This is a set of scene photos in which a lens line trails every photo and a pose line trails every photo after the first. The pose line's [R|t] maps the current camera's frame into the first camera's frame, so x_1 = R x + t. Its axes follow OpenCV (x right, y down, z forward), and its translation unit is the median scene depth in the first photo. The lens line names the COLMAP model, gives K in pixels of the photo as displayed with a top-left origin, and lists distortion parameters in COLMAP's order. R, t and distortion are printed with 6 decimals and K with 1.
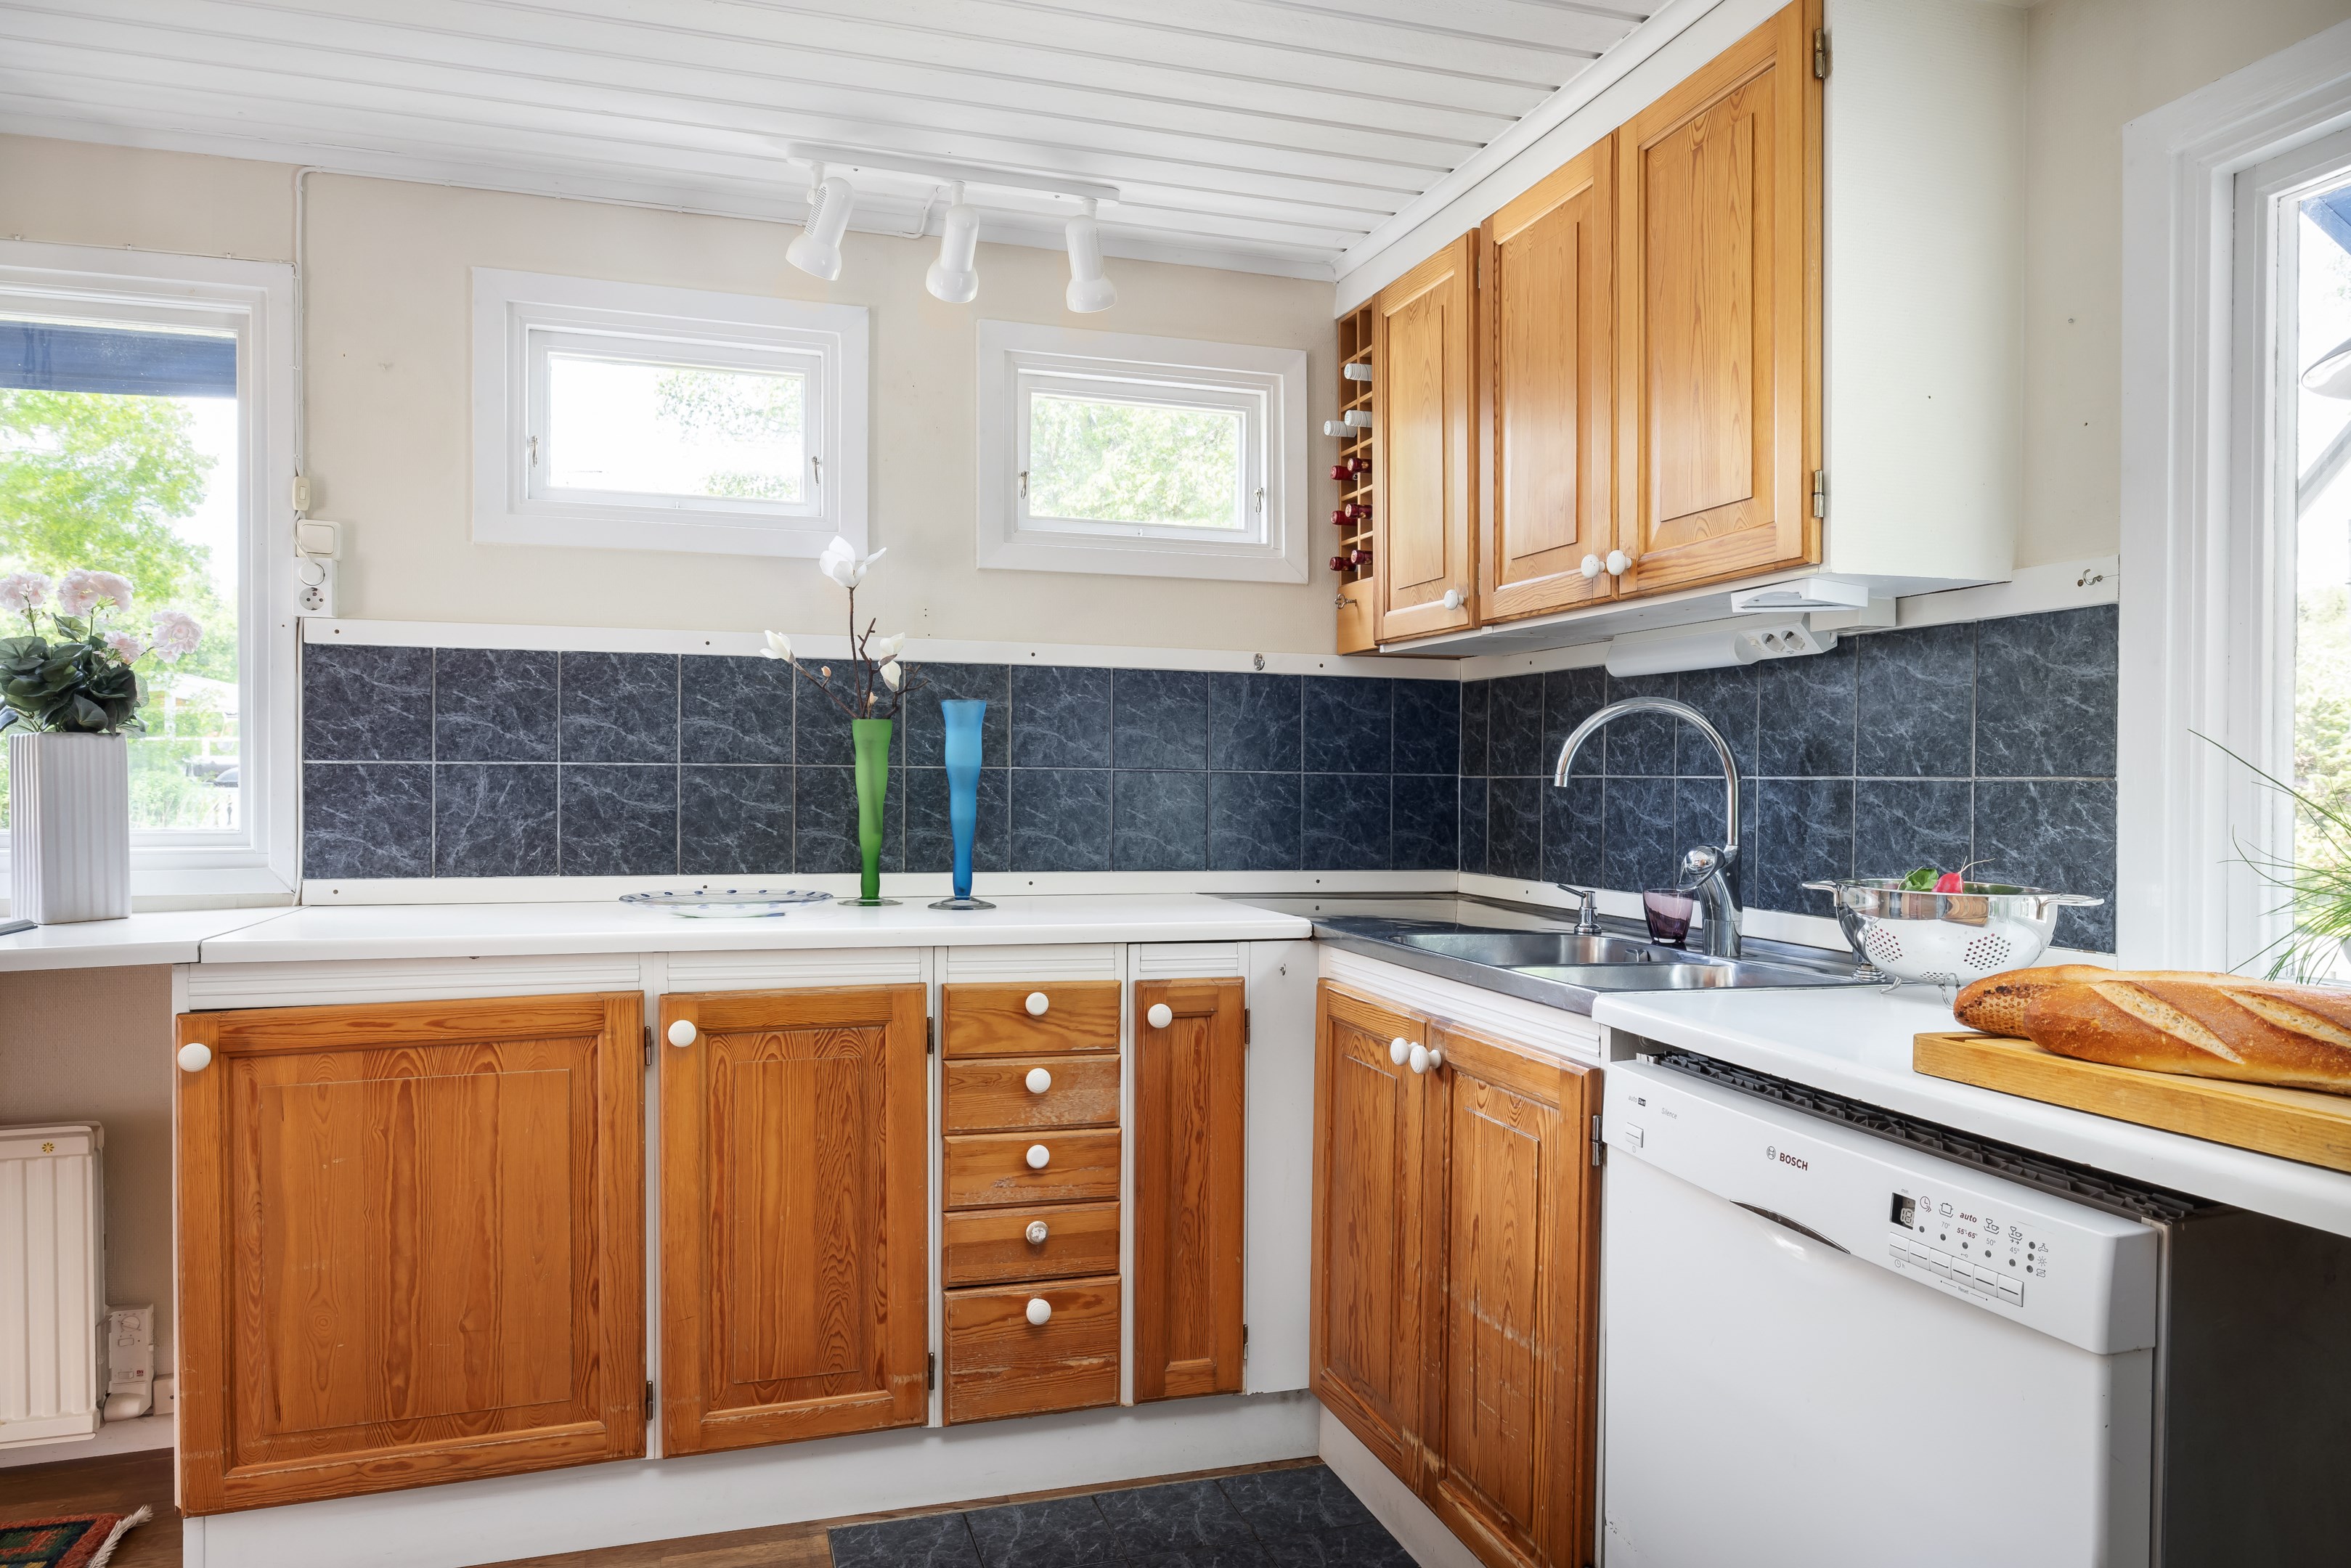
lens RADIAL K [[1516.5, 0, 1179.1], [0, 1516.5, 784.2], [0, 0, 1]] dist [0.000334, 0.003698]
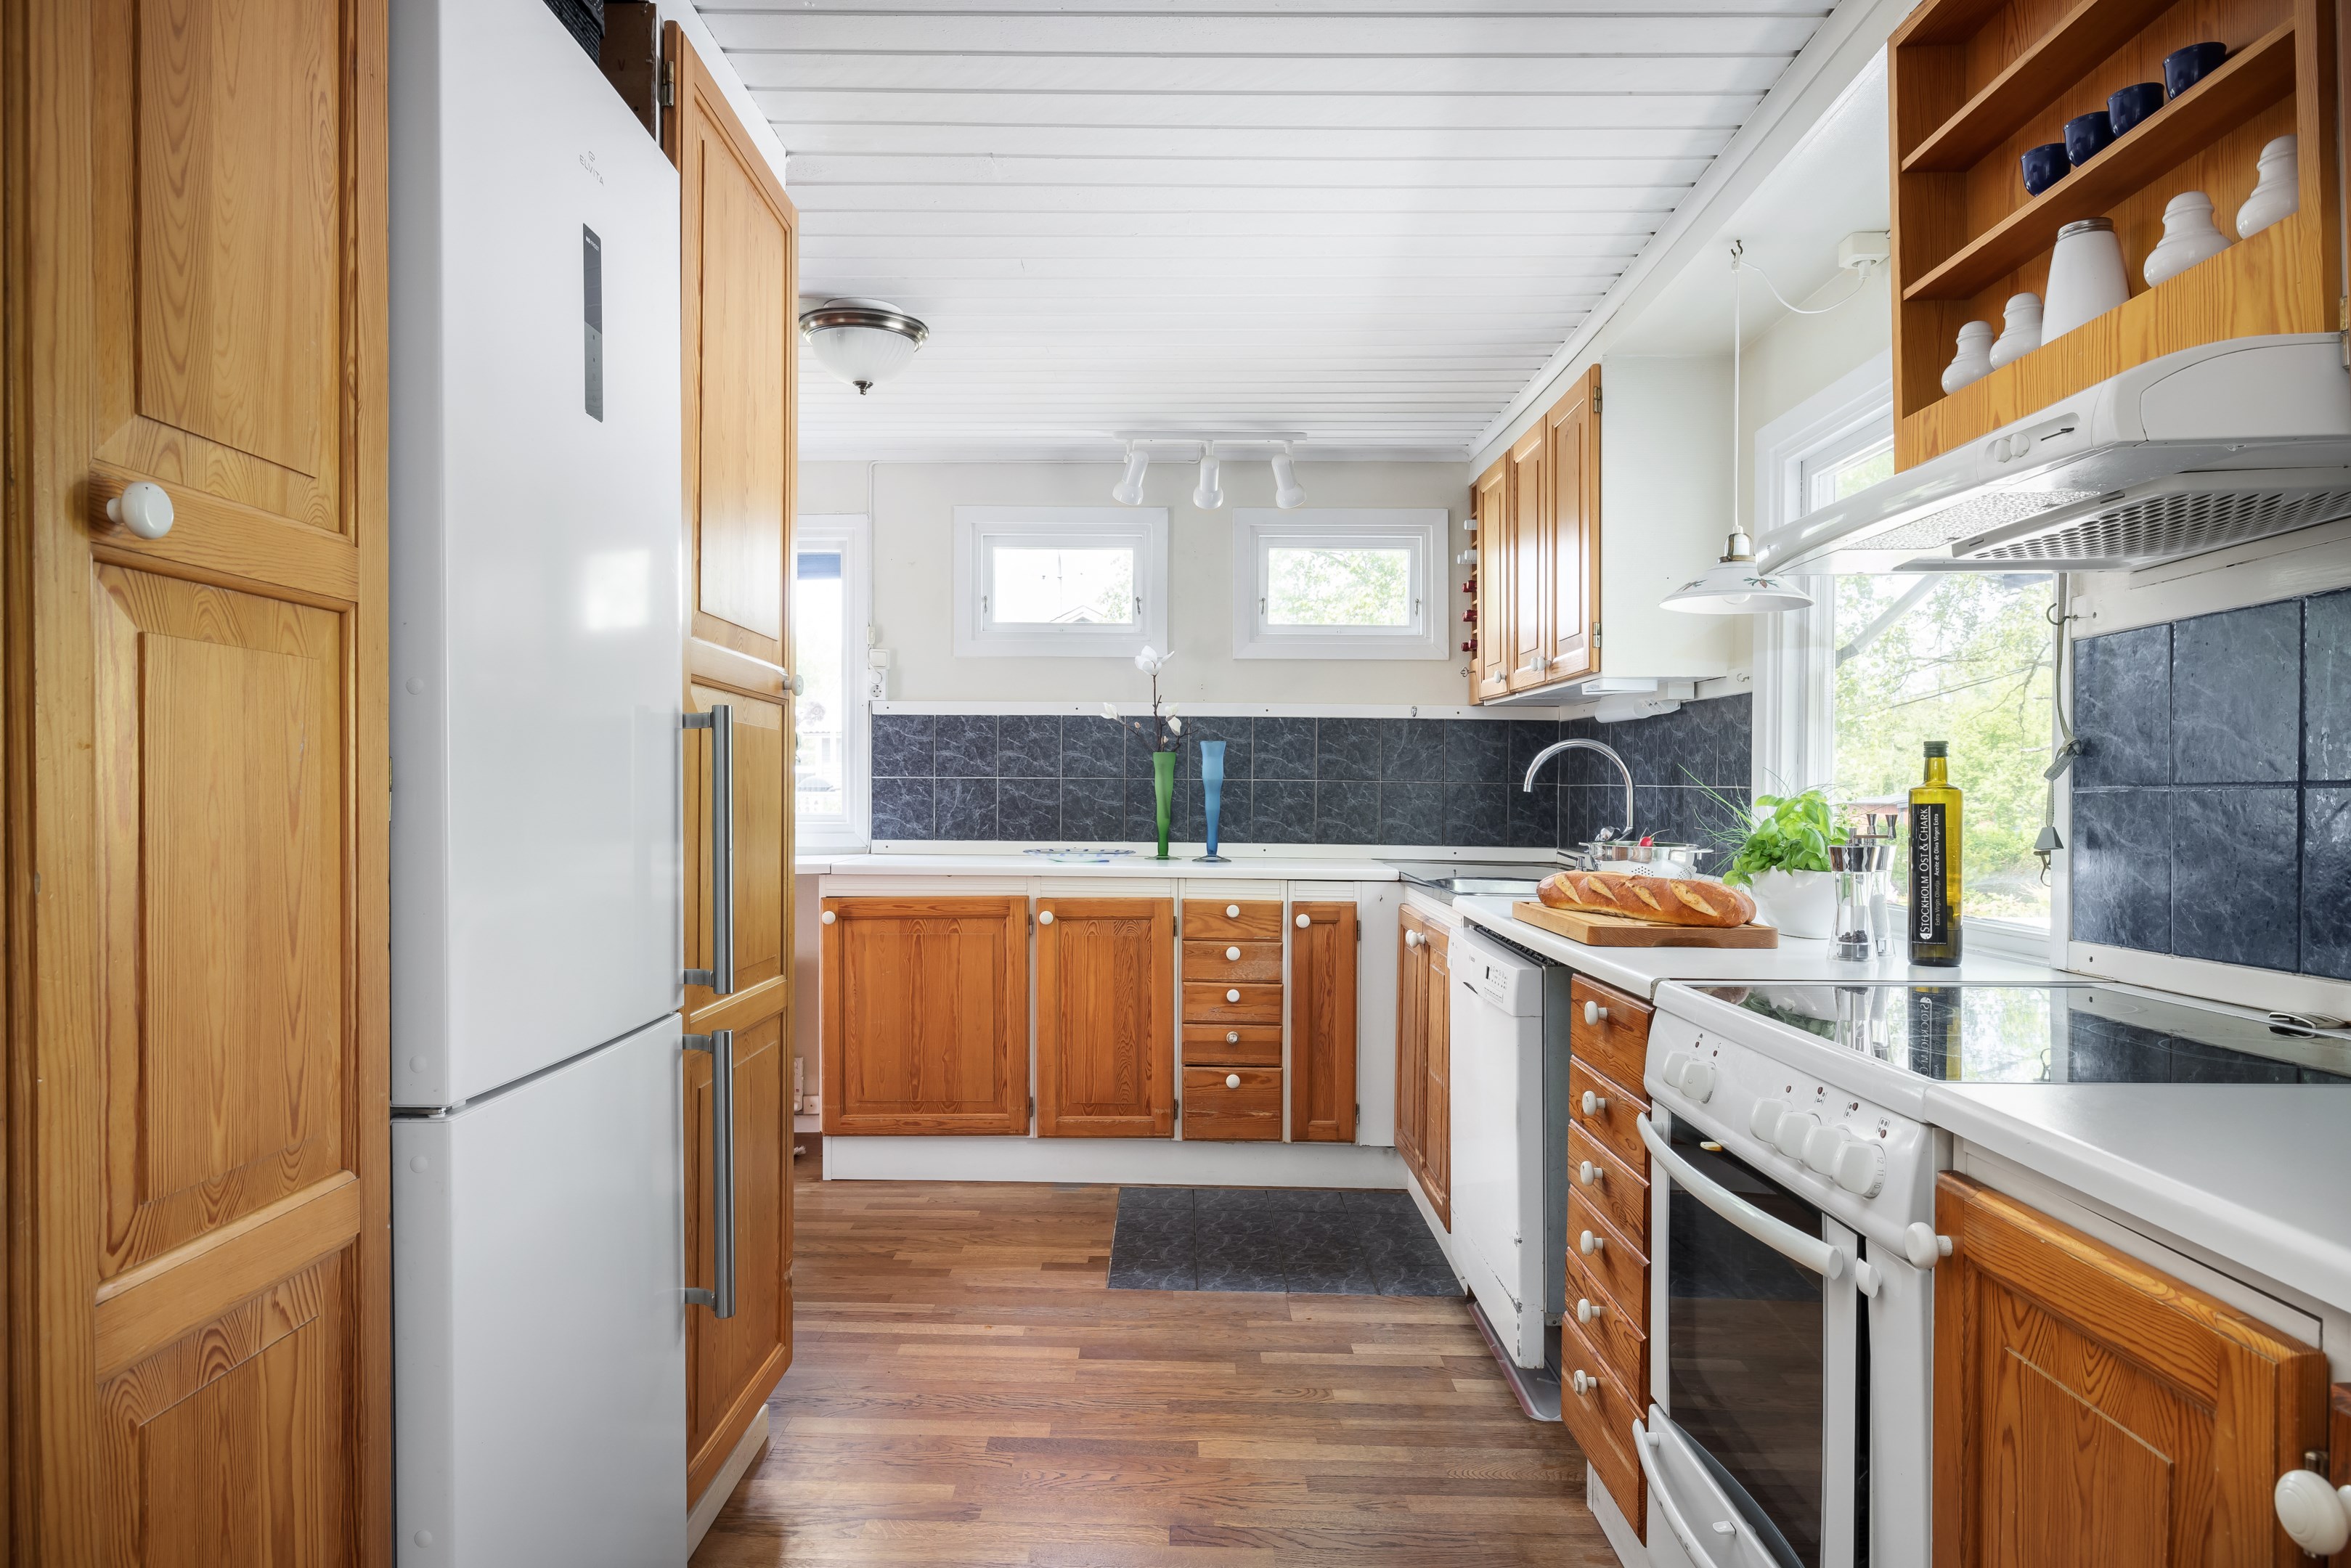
lens RADIAL K [[1516.5, 0, 1170.1], [0, 1516.5, 797.5], [0, 0, 1]] dist [0.000334, 0.003698]
pose [[0.949284, 0.003128, -0.314405, 0.388890], [-0.001686, 0.999987, 0.004857, 0.000641], [0.314416, -0.004081, 0.949277, -0.711970]]
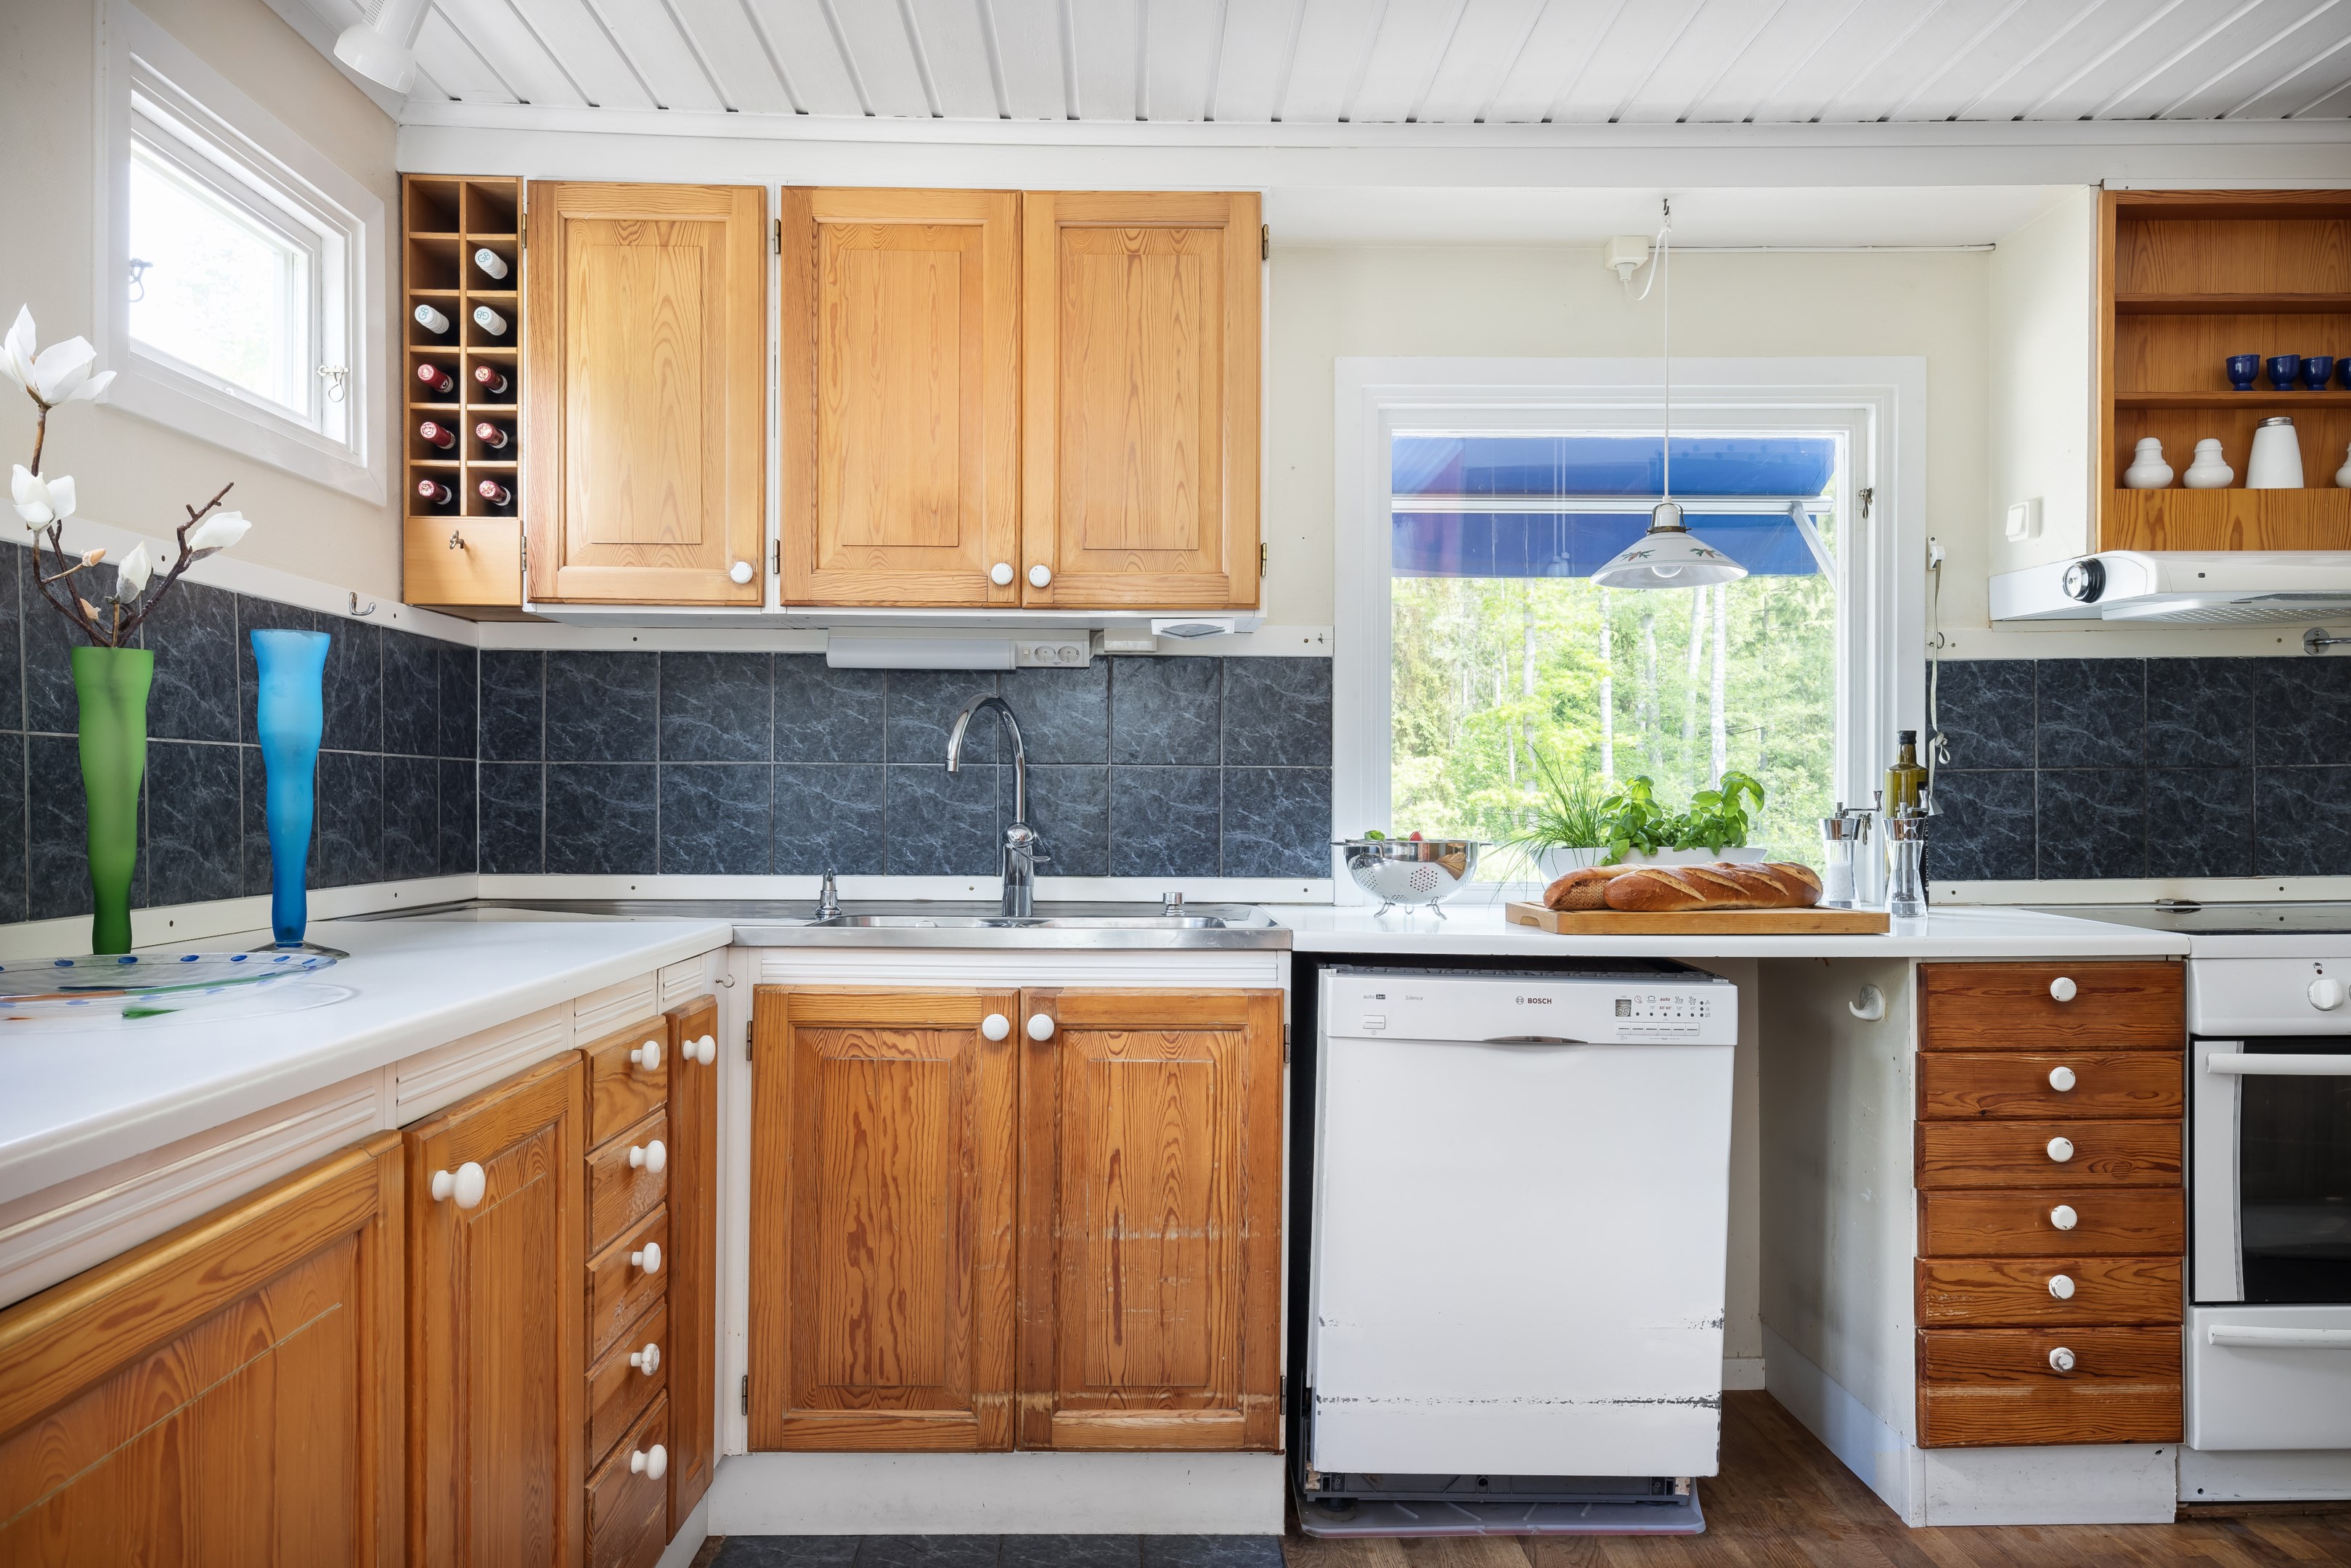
lens RADIAL K [[1590.8, 0, 1191.6], [0, 1590.8, 786.4], [0, 0, 1]] dist [-0.001946, -0.009219]
pose [[0.266222, -0.002453, 0.963909, -0.757184], [-0.000014, 0.999997, 0.002548, 0.008749], [-0.963912, -0.000692, 0.266221, 0.515362]]
